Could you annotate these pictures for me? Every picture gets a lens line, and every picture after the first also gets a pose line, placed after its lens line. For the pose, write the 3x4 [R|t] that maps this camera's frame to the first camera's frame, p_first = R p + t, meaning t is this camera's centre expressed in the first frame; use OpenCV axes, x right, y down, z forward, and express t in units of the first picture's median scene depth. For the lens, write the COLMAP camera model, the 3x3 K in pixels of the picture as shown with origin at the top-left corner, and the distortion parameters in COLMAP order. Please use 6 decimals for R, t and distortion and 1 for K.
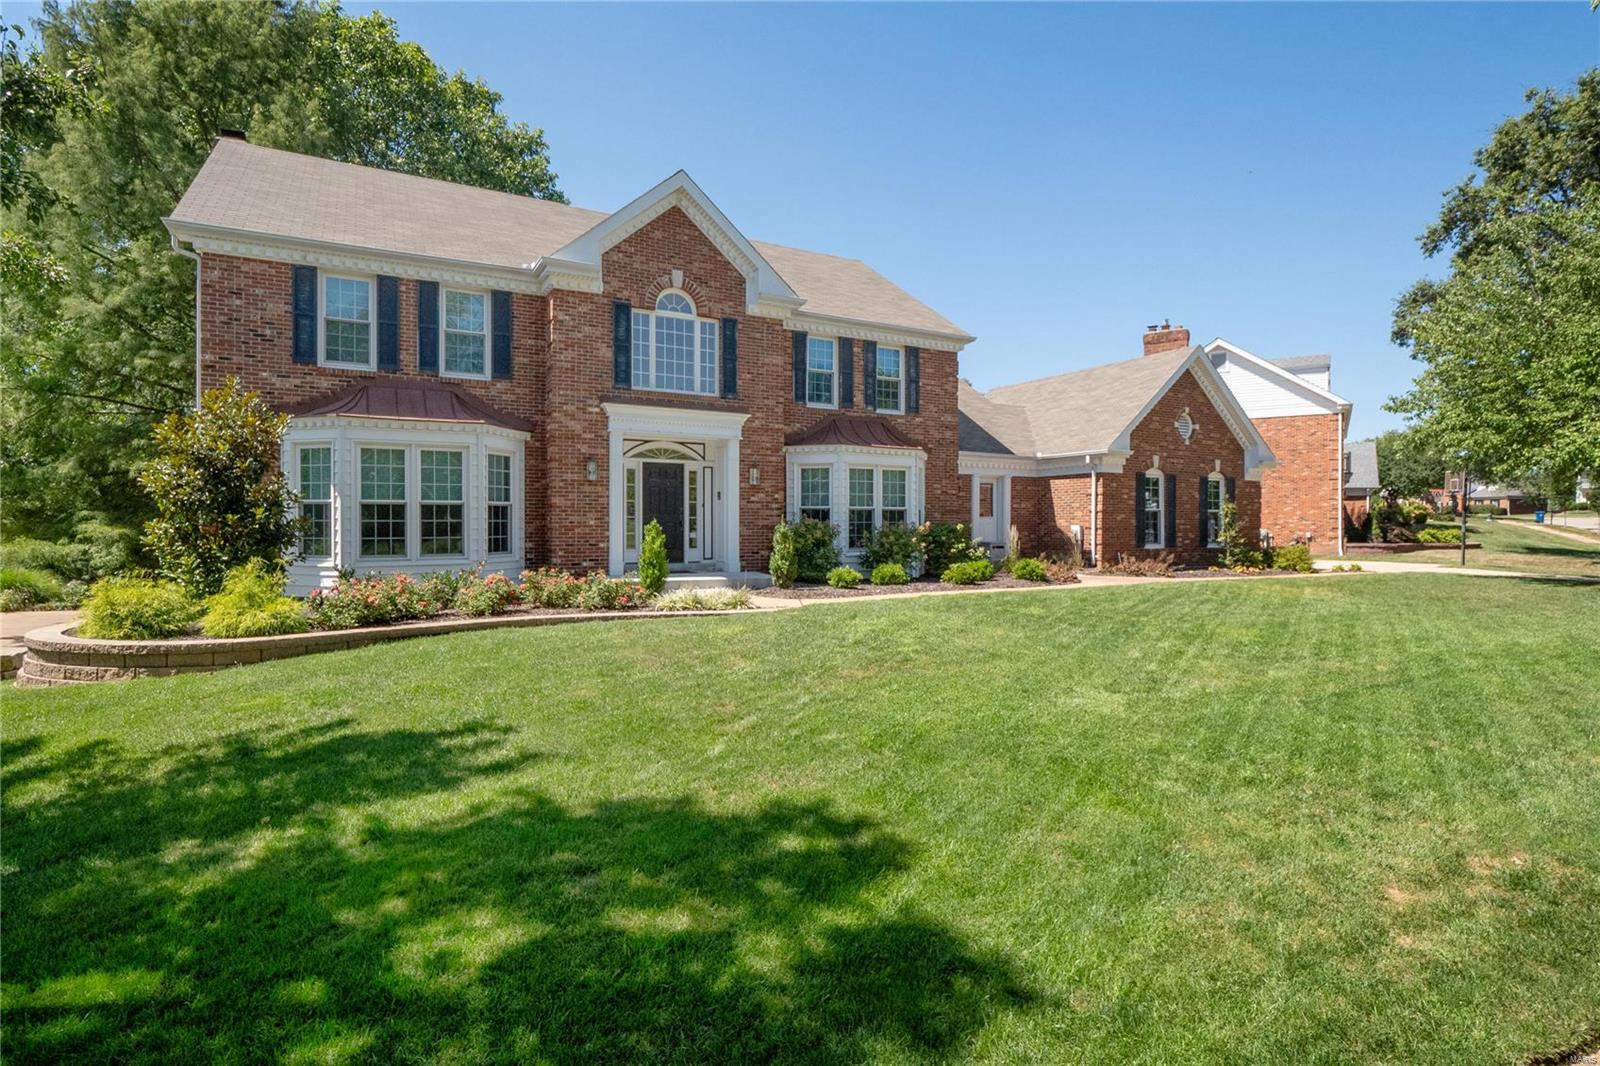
lens RADIAL K [[817.7, 0, 809.3], [0, 817.7, 528.9], [0, 0, 1]] dist [-0.002661, -0.000666]
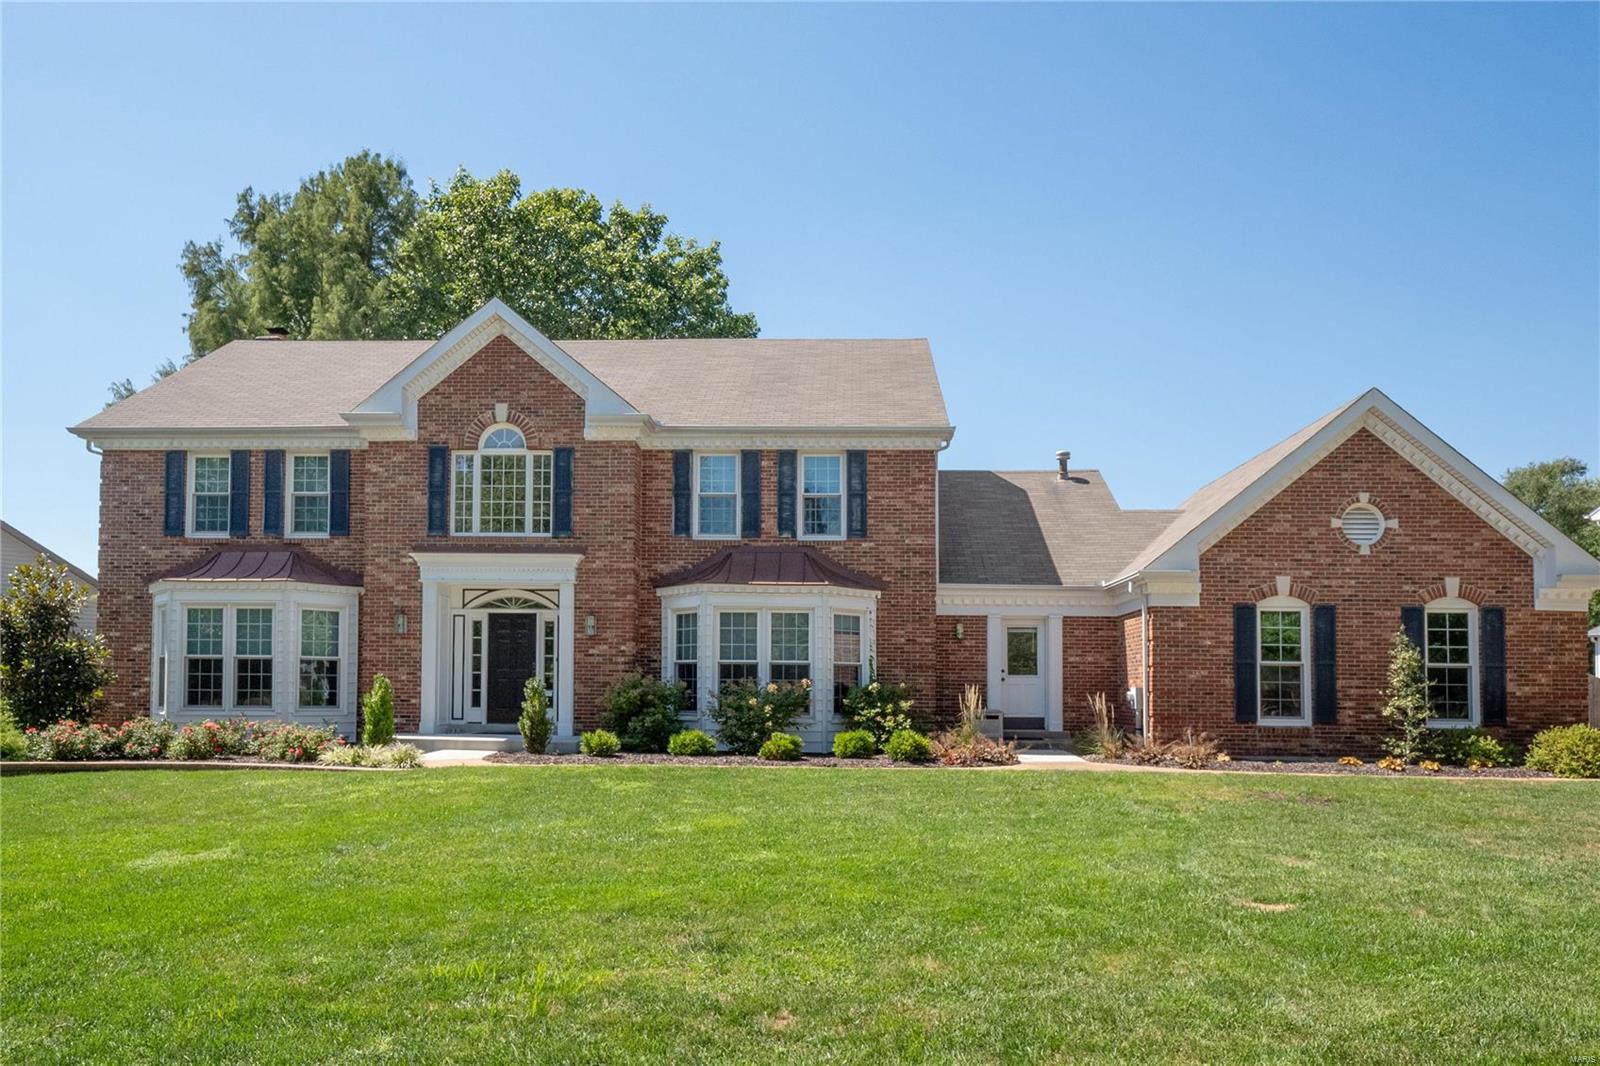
lens RADIAL K [[882.6, 0, 801.3], [0, 882.6, 659.3], [0, 0, 1]] dist [0.004005, 0.002339]
pose [[0.855779, -0.008003, -0.517280, 0.612898], [-0.011740, 0.999322, -0.034882, 0.001696], [0.517209, 0.035924, 0.855105, 0.322626]]
